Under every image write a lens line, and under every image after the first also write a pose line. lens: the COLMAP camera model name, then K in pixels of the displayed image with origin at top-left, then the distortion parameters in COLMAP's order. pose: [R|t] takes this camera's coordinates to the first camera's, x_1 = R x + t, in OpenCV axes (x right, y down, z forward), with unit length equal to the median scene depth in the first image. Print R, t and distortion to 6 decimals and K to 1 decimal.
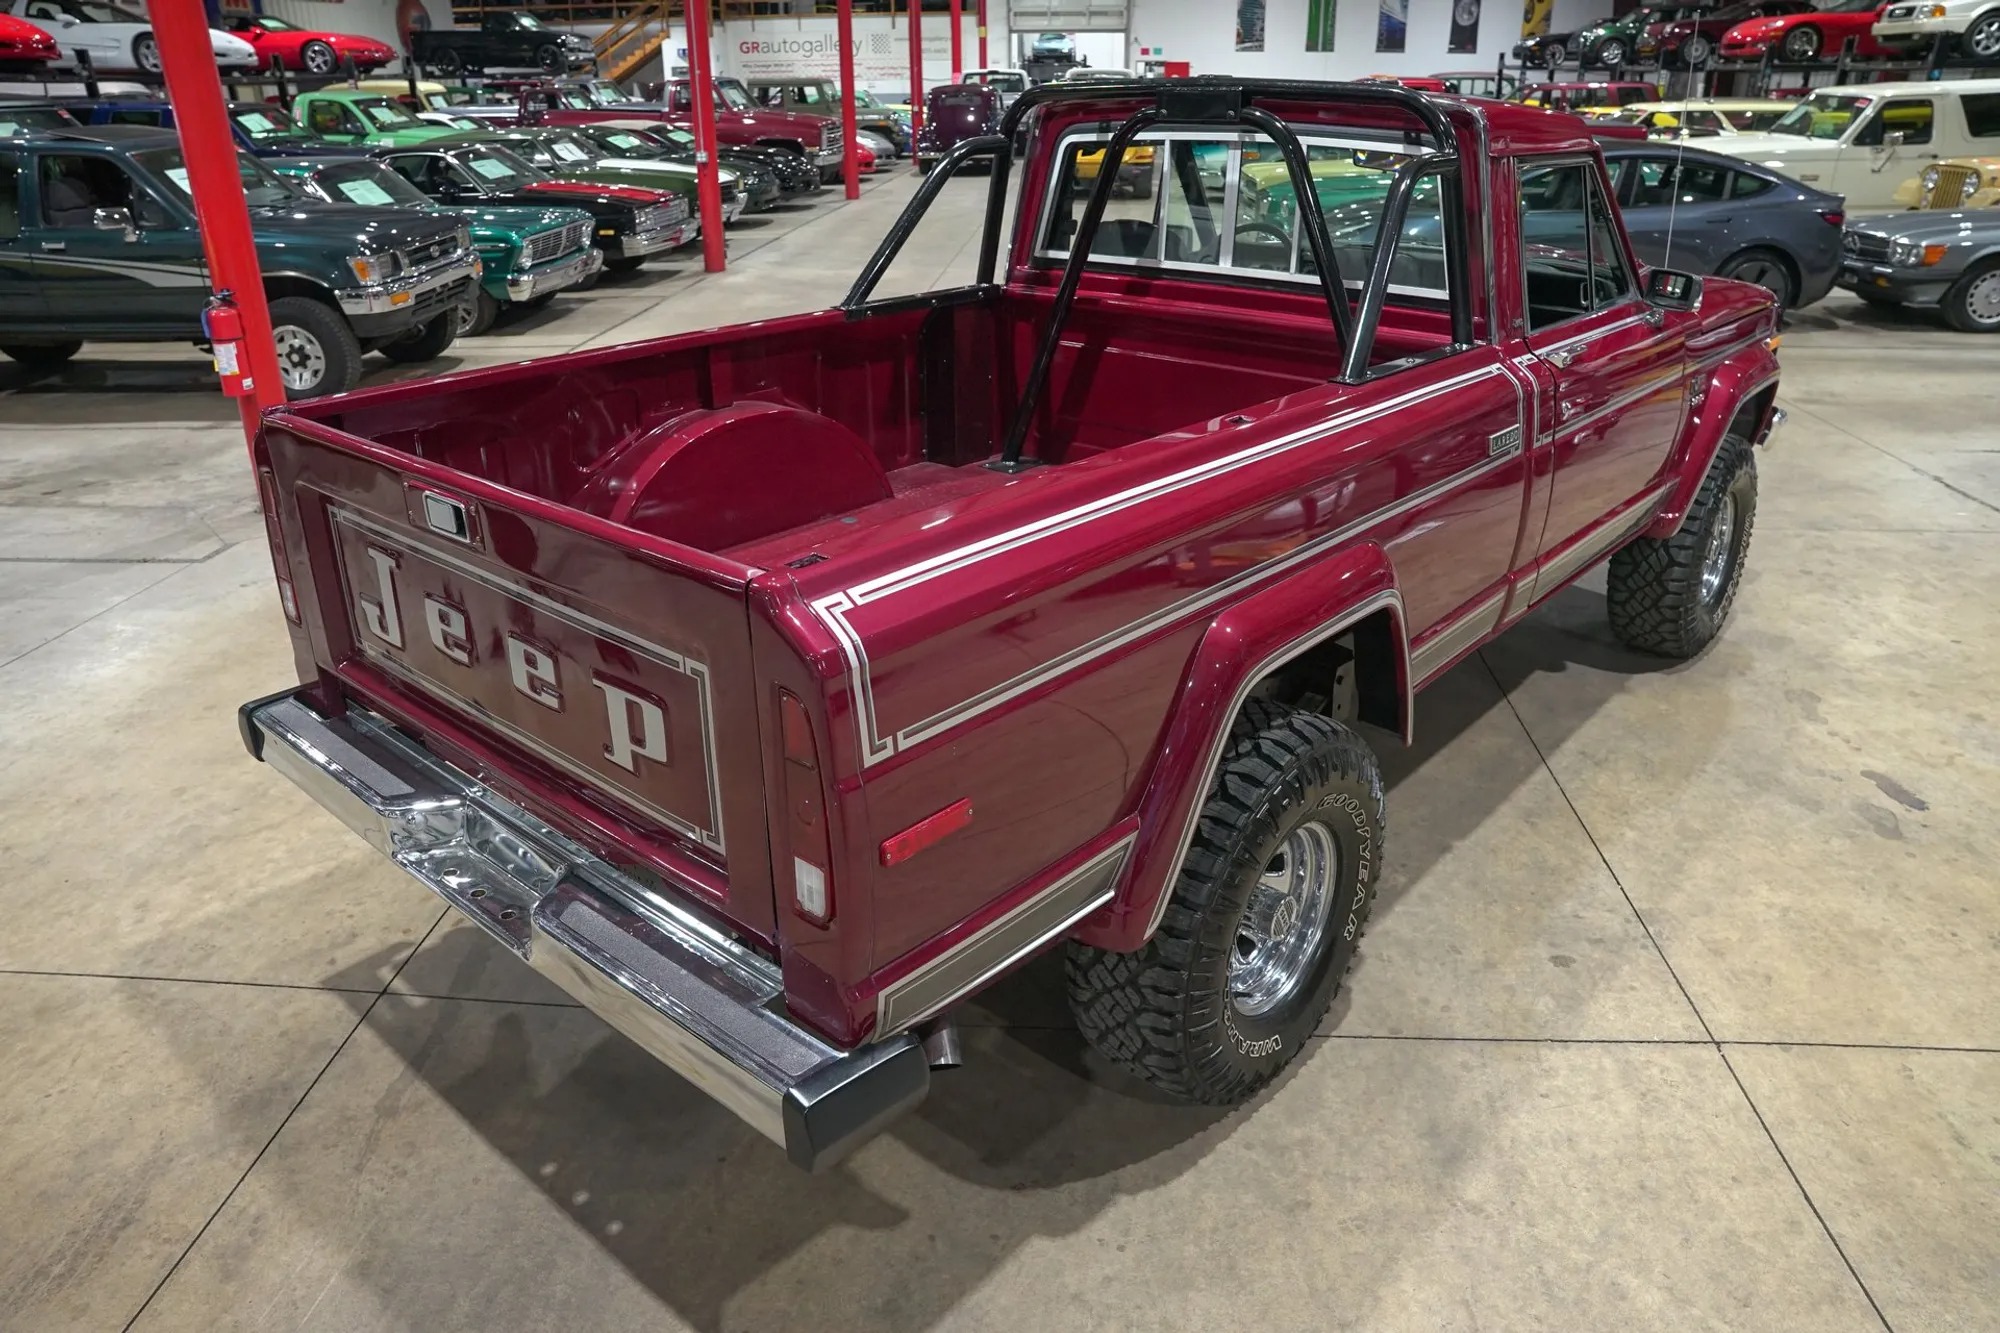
lens RADIAL K [[1370.6, 0, 1005.3], [0, 1370.6, 668.4], [0, 0, 1]] dist [-0.140519, 0.110315]
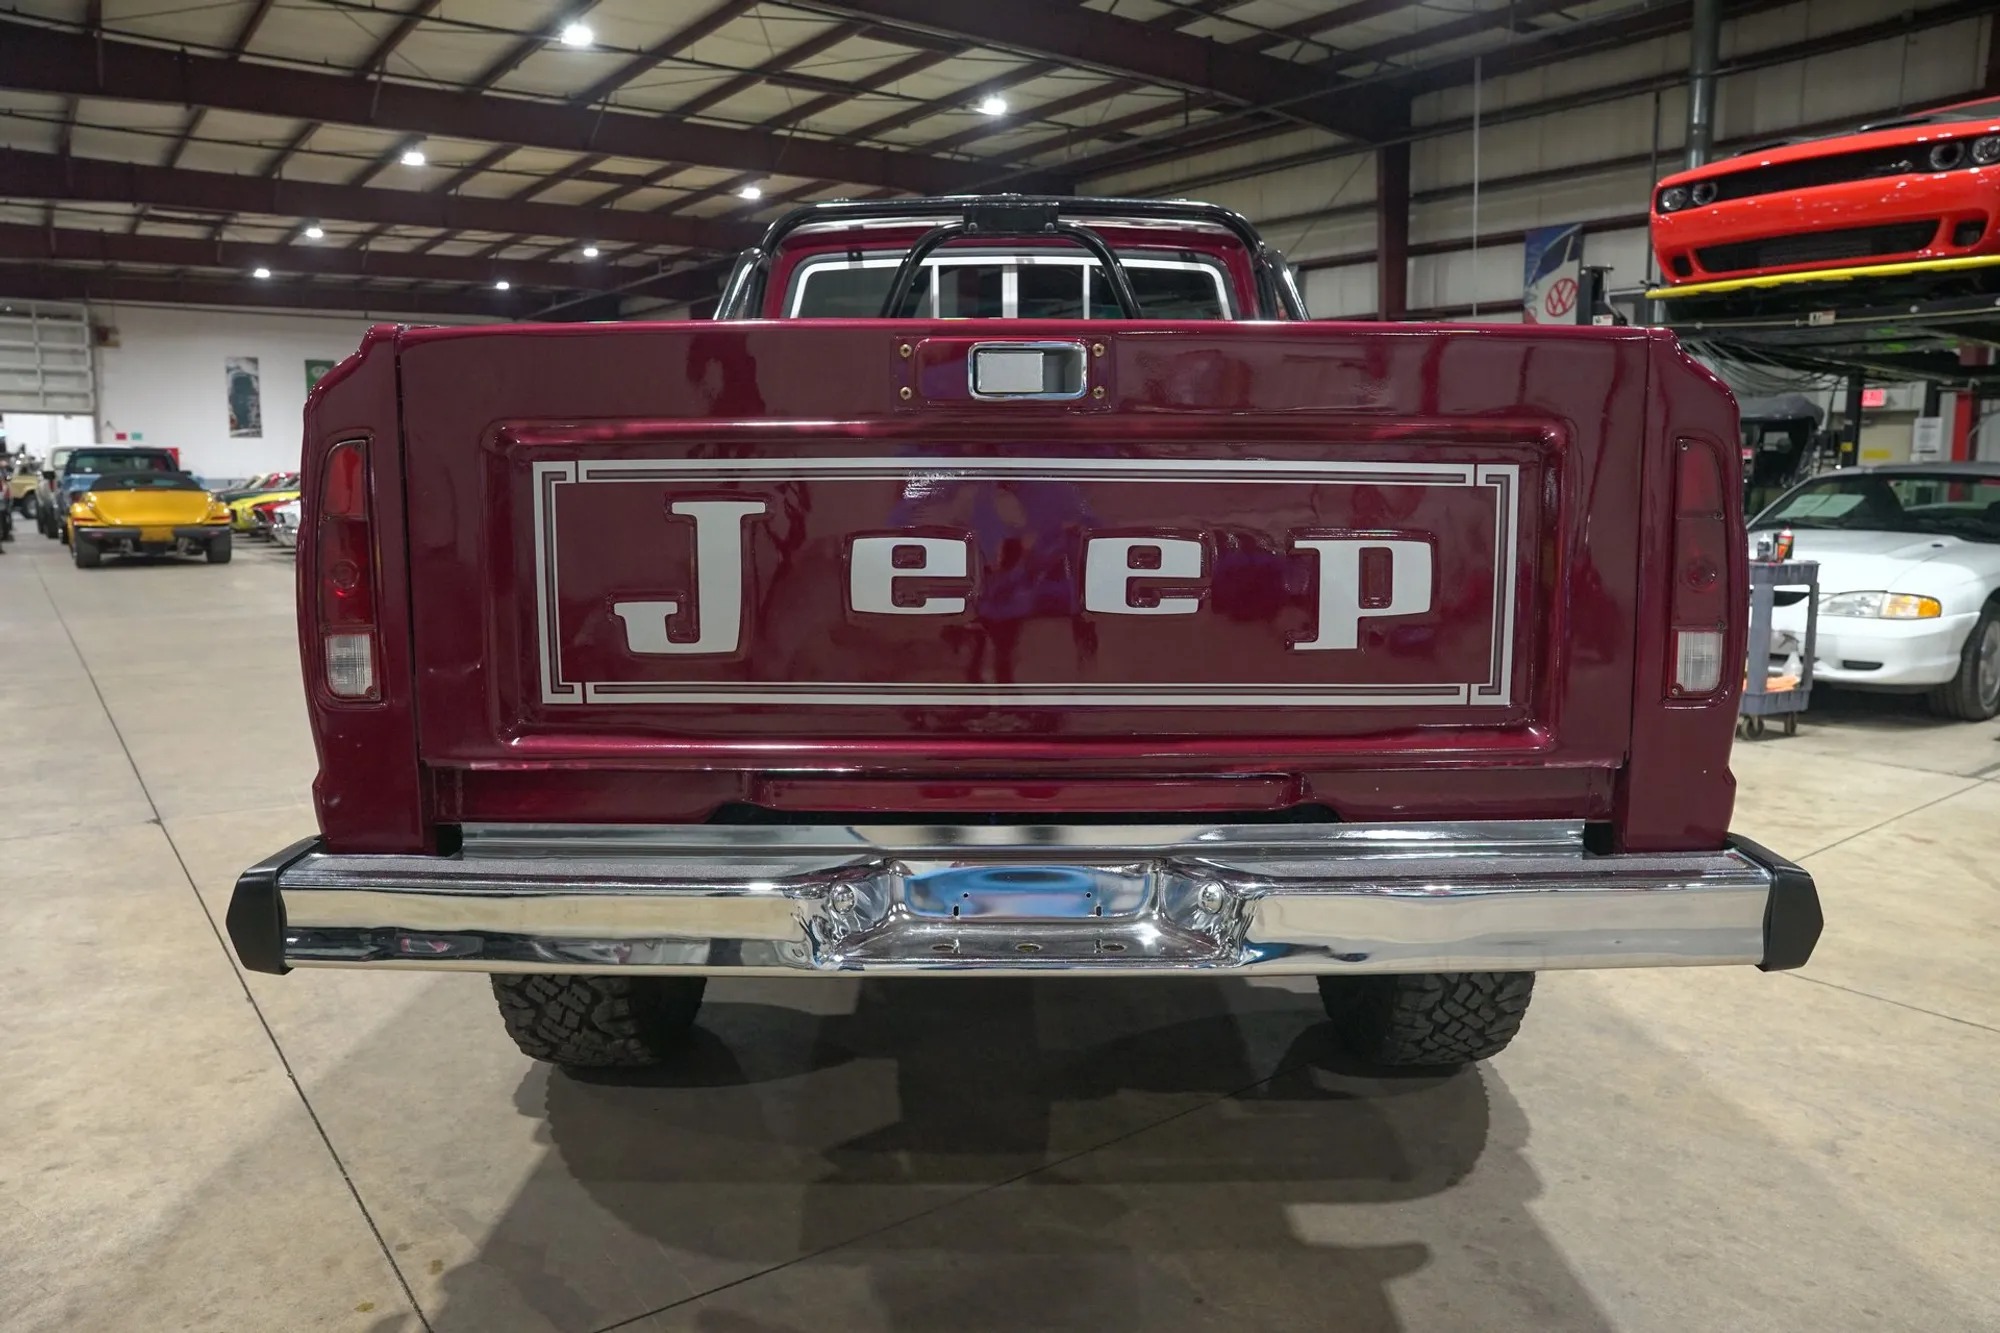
lens RADIAL K [[1370.6, 0, 1008.3], [0, 1370.6, 665.9], [0, 0, 1]] dist [-0.140519, 0.110315]
pose [[0.746694, -0.078976, 0.660463, -0.625073], [0.262015, 0.947571, -0.182916, 0.116328], [-0.611389, 0.309633, 0.728238, 0.346275]]
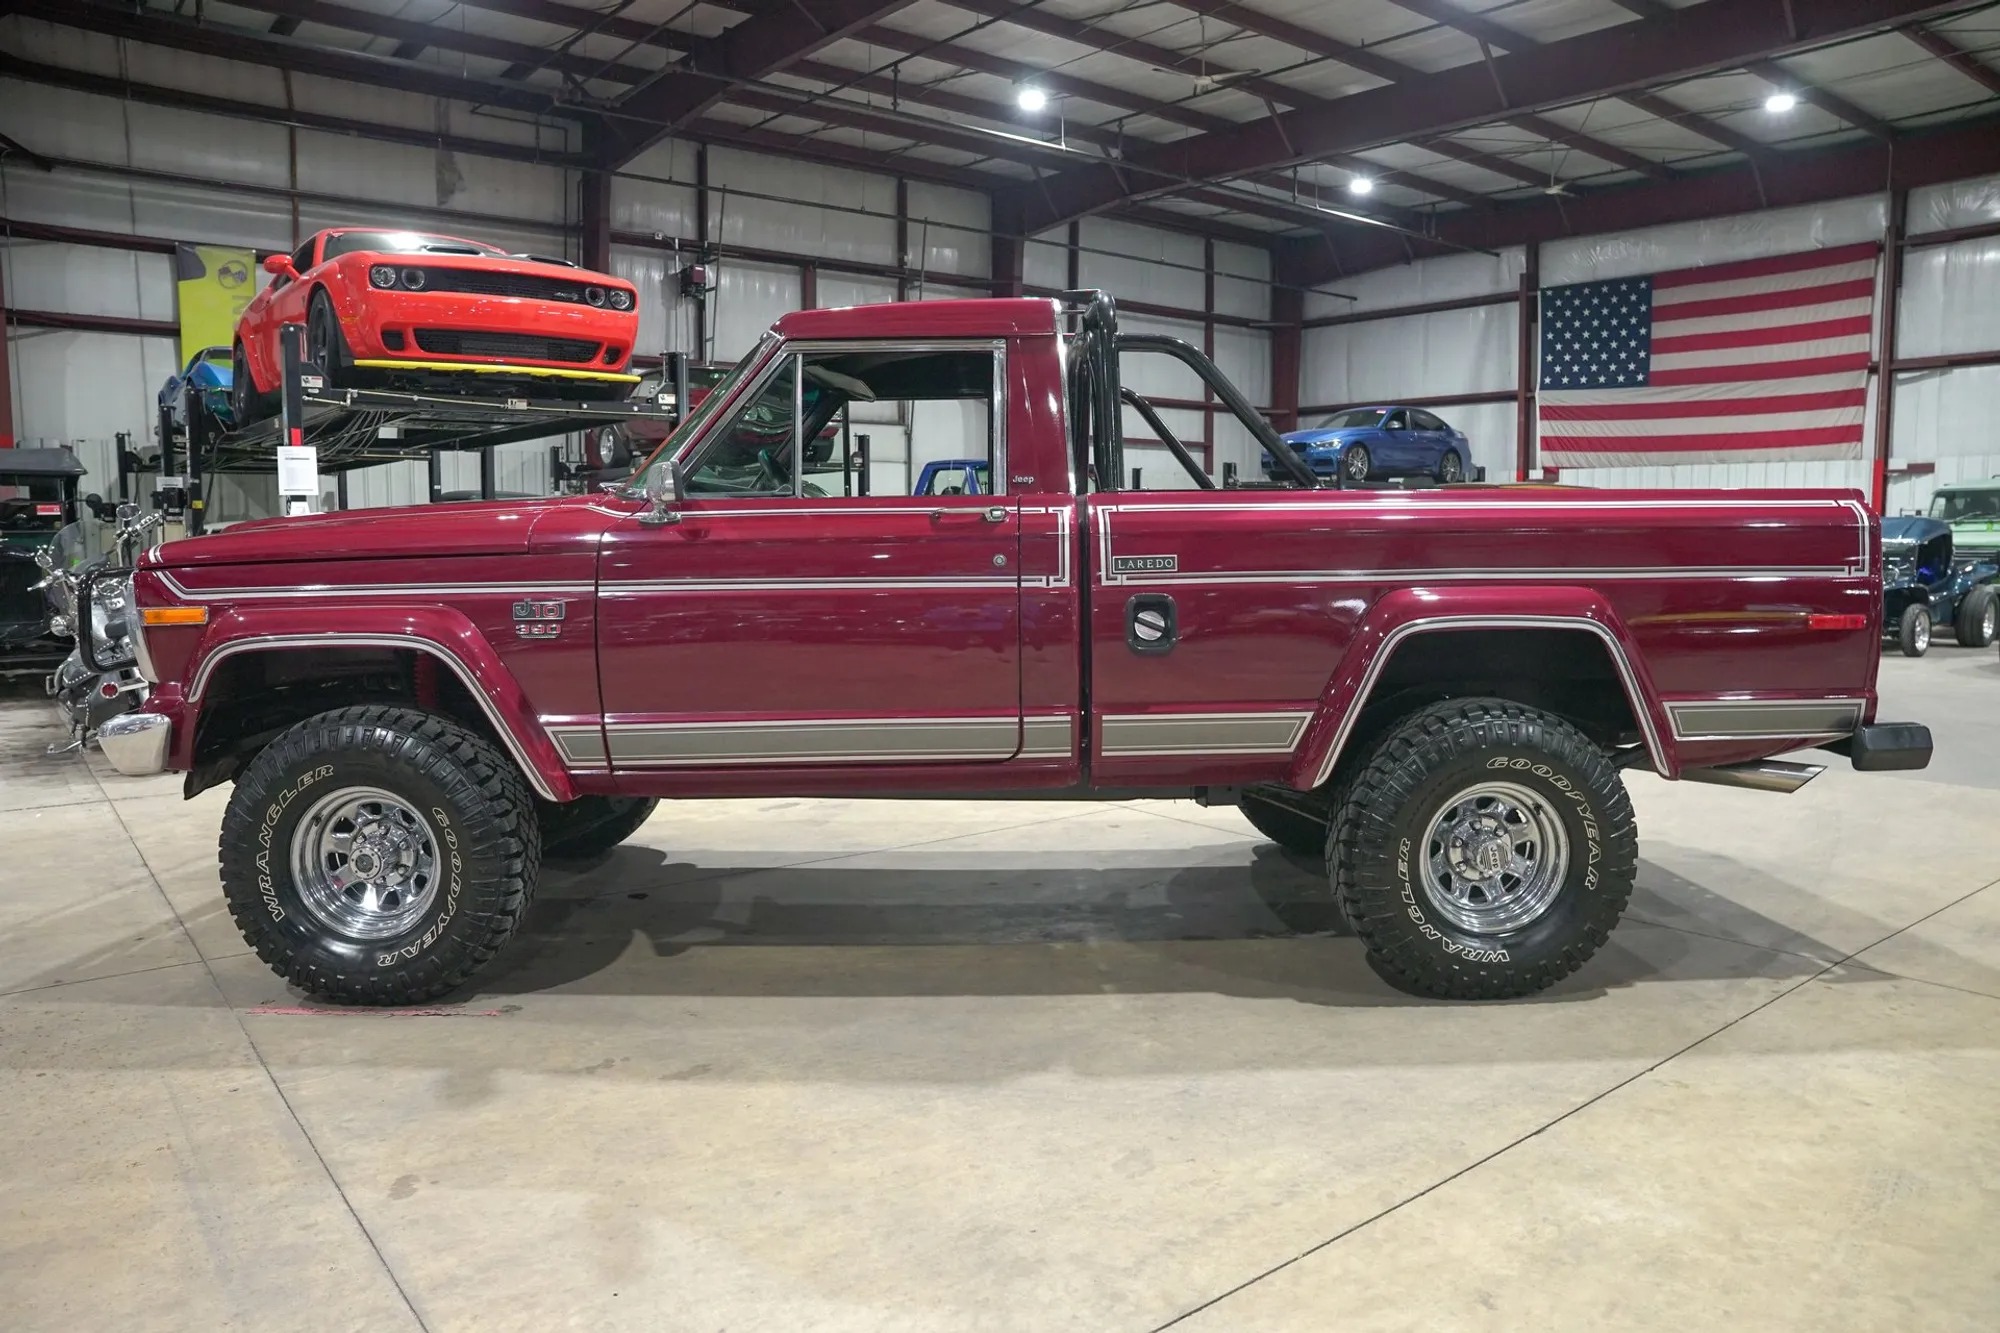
lens RADIAL K [[1370.6, 0, 1007.9], [0, 1370.6, 662.8], [0, 0, 1]] dist [-0.140519, 0.110315]
pose [[-0.678211, -0.060533, 0.732370, -0.807317], [0.305966, 0.882852, 0.356310, -0.665065], [-0.668143, 0.465733, -0.580239, 2.055580]]
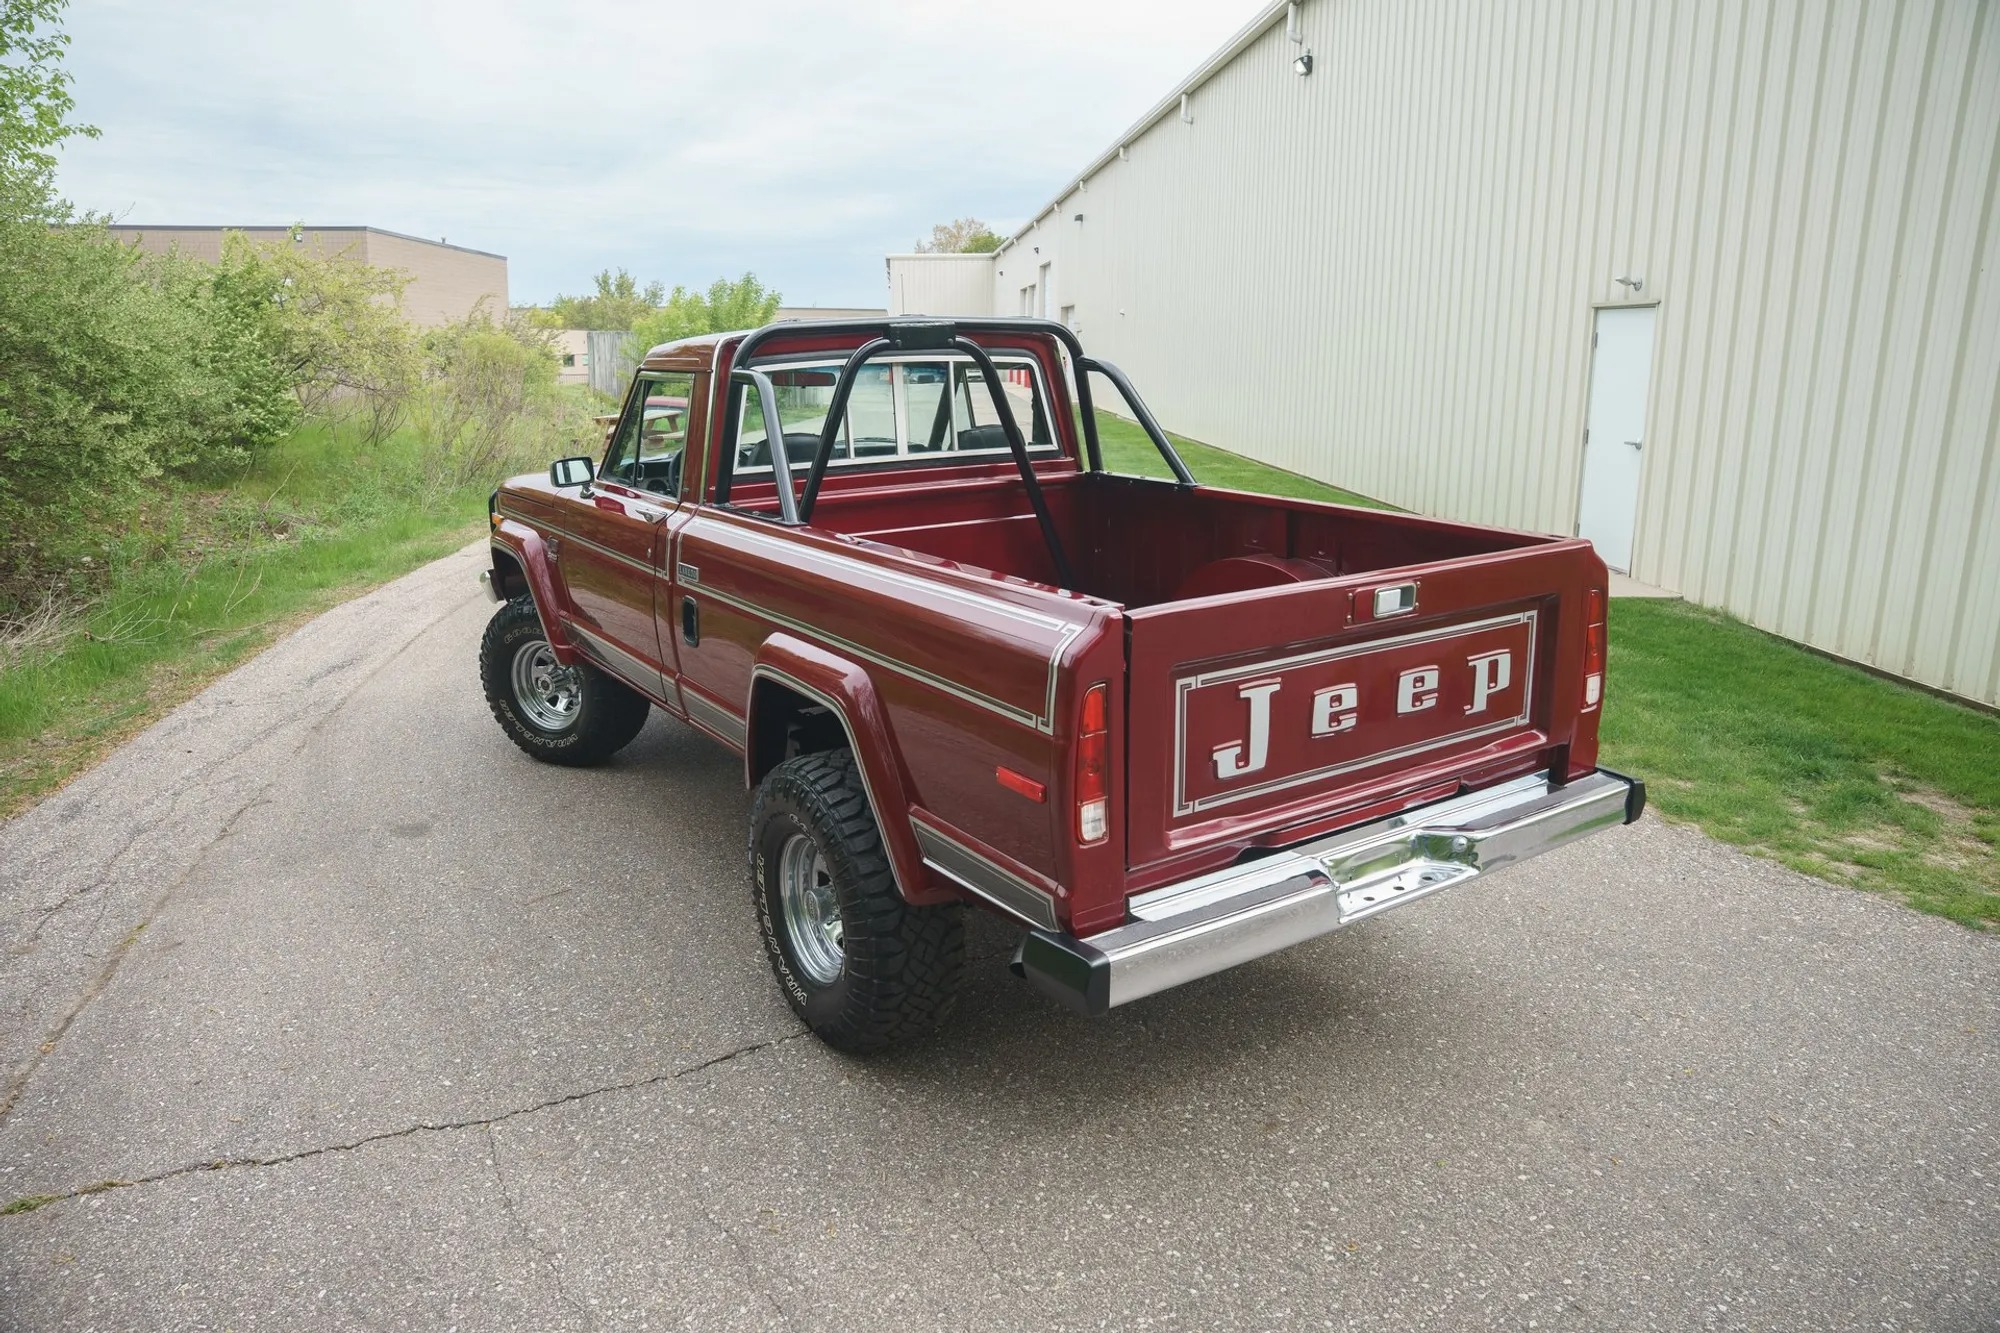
lens RADIAL K [[1370.6, 0, 1005.3], [0, 1370.6, 653.6], [0, 0, 1]] dist [-0.140519, 0.110315]
pose [[0.265599, -0.222628, 0.938027, -1.259847], [0.395829, 0.912364, 0.104459, -0.250043], [-0.879077, 0.343554, 0.330446, 0.611169]]
